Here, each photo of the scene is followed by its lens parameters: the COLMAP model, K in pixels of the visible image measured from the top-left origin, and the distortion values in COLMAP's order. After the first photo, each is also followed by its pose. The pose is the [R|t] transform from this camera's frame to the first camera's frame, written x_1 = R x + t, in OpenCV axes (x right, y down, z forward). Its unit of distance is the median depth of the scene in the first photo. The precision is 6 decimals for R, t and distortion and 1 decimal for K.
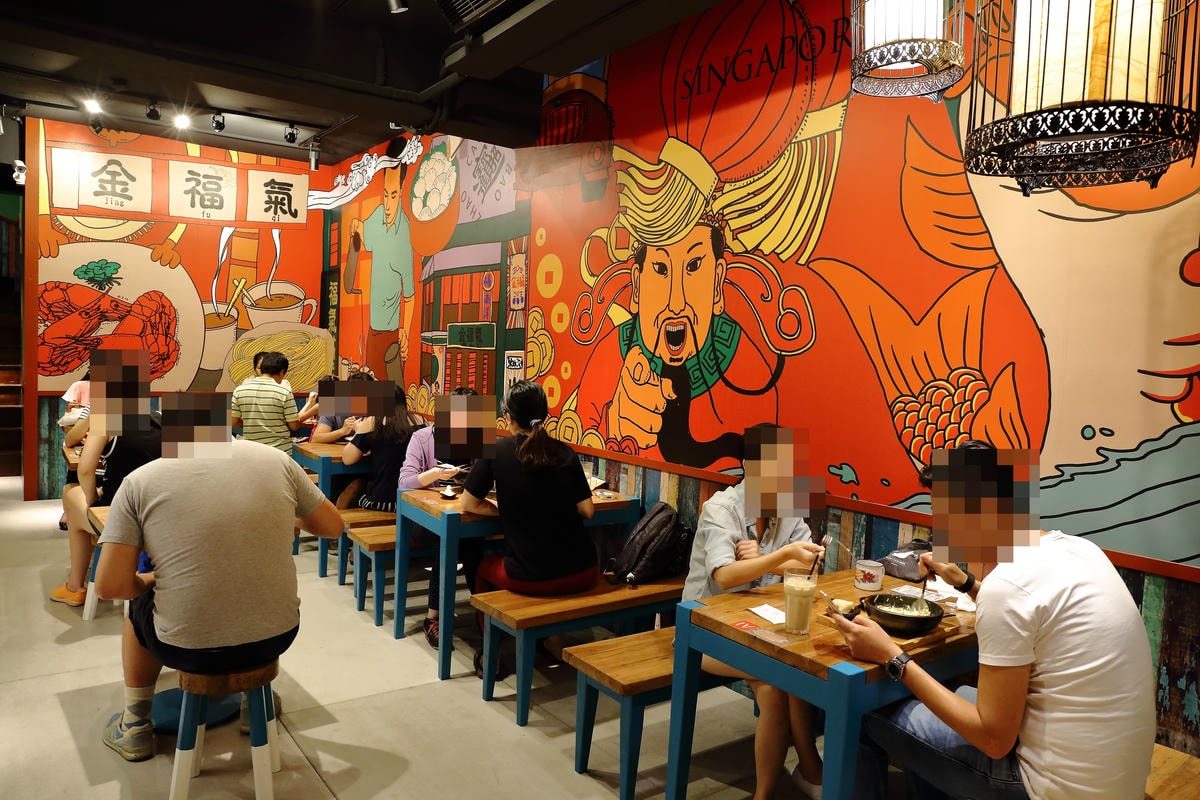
lens RADIAL K [[817.3, 0, 601.3], [0, 817.3, 400.9], [0, 0, 1]] dist [-0.092974, 0.064608]
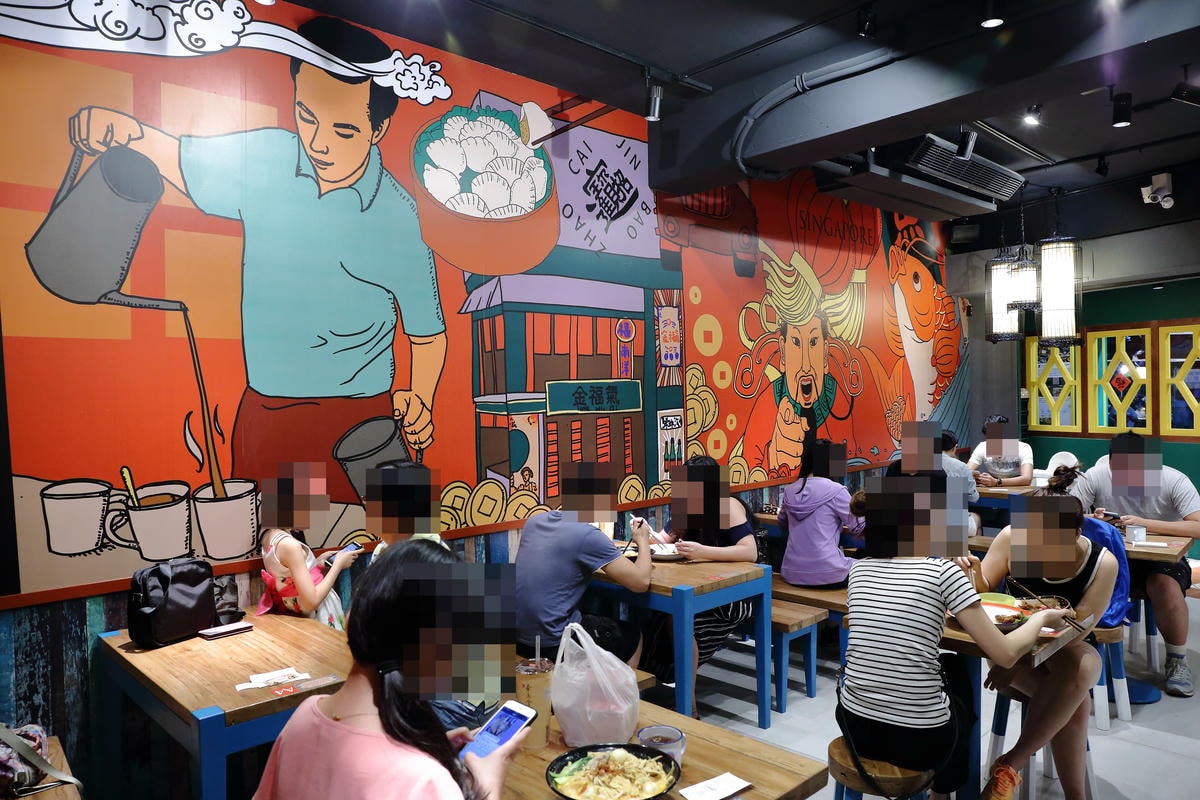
lens RADIAL K [[817.3, 0, 599.5], [0, 817.3, 401.5], [0, 0, 1]] dist [-0.092974, 0.064608]
pose [[-0.117446, -0.059461, 0.991298, -1.092559], [0.070435, 0.995193, 0.068040, -0.149397], [-0.990578, 0.077813, -0.112693, 1.262289]]
